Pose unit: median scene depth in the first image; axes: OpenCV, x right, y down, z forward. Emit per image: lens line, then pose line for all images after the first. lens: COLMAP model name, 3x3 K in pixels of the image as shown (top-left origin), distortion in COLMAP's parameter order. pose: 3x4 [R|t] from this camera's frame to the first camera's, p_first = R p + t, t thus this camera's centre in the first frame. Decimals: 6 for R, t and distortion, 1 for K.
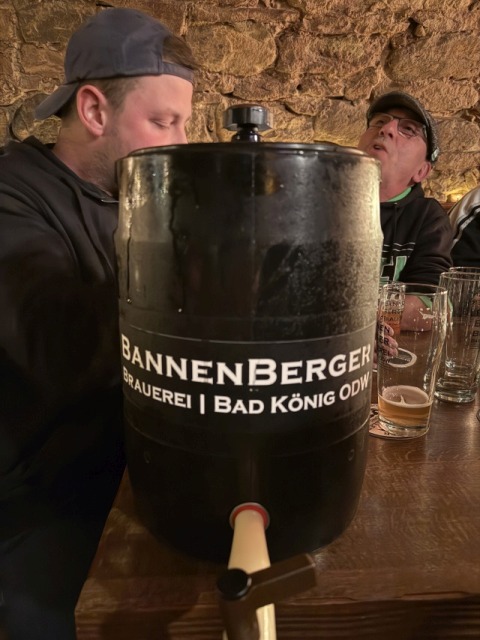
lens RADIAL K [[443.0, 0, 240.6], [0, 443.0, 323.7], [0, 0, 1]] dist [0.007602, -0.025377]
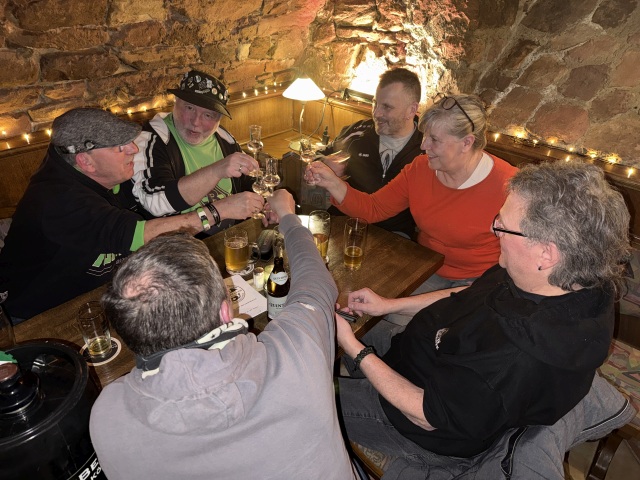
lens RADIAL K [[443.0, 0, 317.4], [0, 443.0, 236.4], [0, 0, 1]] dist [0.007602, -0.025377]
pose [[0.693338, -0.352387, 0.628575, -0.009579], [0.130265, 0.919198, 0.371627, -0.414826], [-0.708741, -0.175782, 0.683218, -0.323631]]
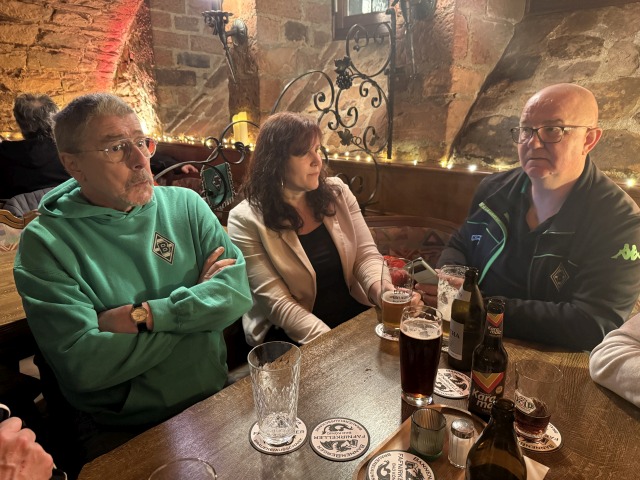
lens RADIAL K [[443.0, 0, 317.3], [0, 443.0, 253.5], [0, 0, 1]] dist [0.007602, -0.025377]
pose [[0.701601, -0.228266, 0.675019, 0.134265], [0.171772, 0.973545, 0.150679, 0.283704], [-0.691556, 0.010233, 0.722250, -2.086829]]
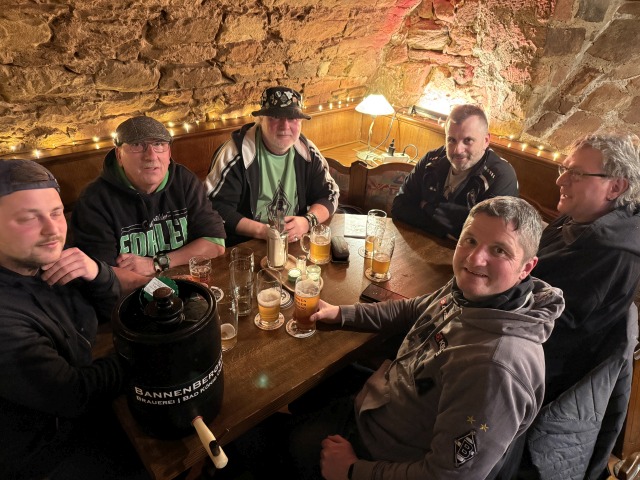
lens RADIAL K [[443.0, 0, 316.8], [0, 443.0, 241.2], [0, 0, 1]] dist [0.007602, -0.025377]
pose [[0.777389, -0.284764, 0.560870, -0.178605], [0.097256, 0.935349, 0.340092, -0.429475], [-0.621456, -0.209836, 0.754826, -0.402412]]
